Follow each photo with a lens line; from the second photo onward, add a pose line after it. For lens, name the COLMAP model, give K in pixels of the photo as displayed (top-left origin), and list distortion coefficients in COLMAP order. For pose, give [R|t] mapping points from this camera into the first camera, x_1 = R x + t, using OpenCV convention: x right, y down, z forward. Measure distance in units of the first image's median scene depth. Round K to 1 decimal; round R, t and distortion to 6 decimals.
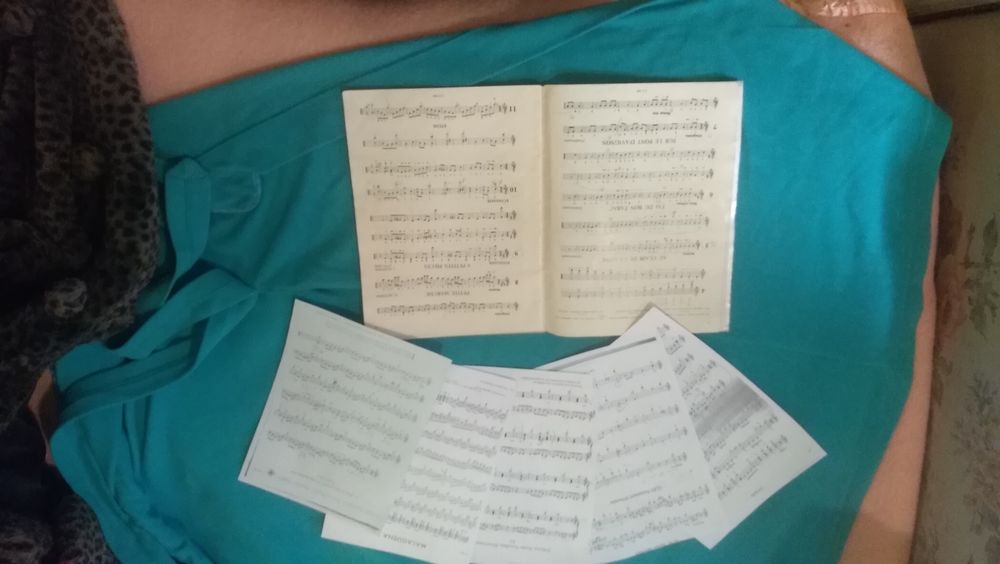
lens RADIAL K [[792.0, 0, 477.0], [0, 792.0, 275.5], [0, 0, 1]] dist [0.110485, -0.006797]
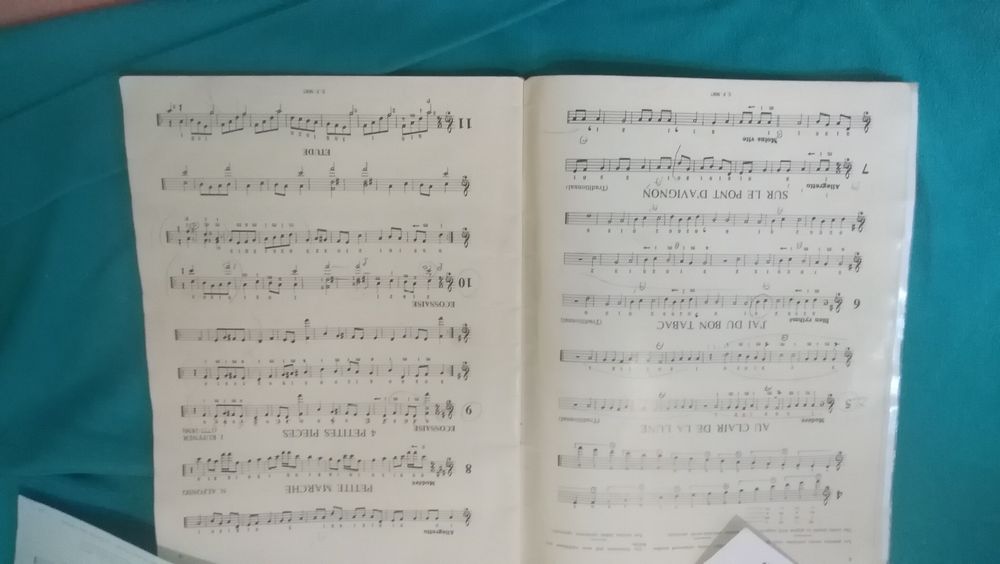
lens RADIAL K [[792.0, 0, 501.4], [0, 792.0, 281.2], [0, 0, 1]] dist [0.110485, -0.006797]
pose [[0.998317, 0.023918, 0.052829, 0.042230], [-0.017255, 0.992238, -0.123151, -0.047506], [-0.055365, 0.122032, 0.990981, 0.497015]]
